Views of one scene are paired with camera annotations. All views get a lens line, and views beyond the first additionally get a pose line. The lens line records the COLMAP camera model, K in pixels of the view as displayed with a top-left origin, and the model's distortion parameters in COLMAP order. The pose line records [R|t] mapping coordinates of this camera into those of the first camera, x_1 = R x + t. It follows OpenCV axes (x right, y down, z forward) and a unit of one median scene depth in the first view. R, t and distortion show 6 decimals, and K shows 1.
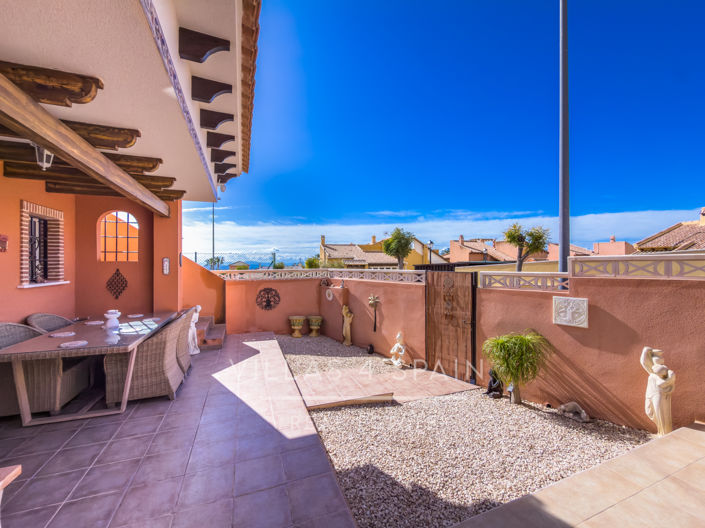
lens RADIAL K [[287.7, 0, 354.5], [0, 287.7, 263.6], [0, 0, 1]] dist [-0.000815, -0.000424]
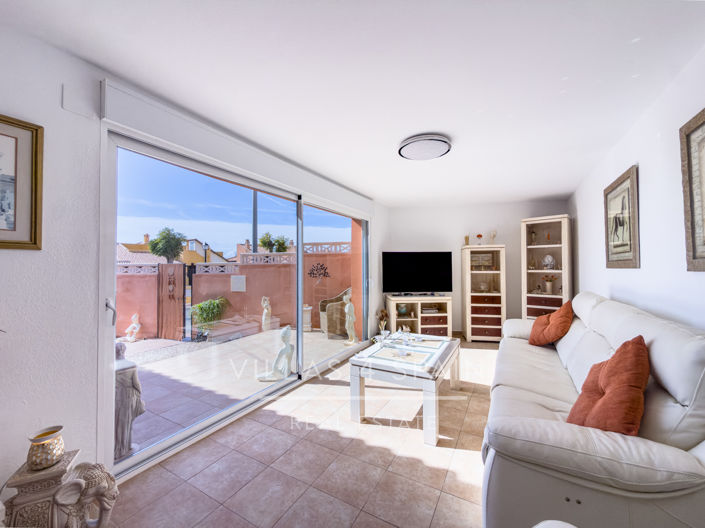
lens RADIAL K [[287.7, 0, 349.5], [0, 287.7, 262.9], [0, 0, 1]] dist [-0.000815, -0.000424]
pose [[0.787207, 0.007495, 0.616644, 0.115334], [0.002972, 0.999868, -0.015946, 0.042233], [-0.616682, 0.014385, 0.787081, -0.507527]]
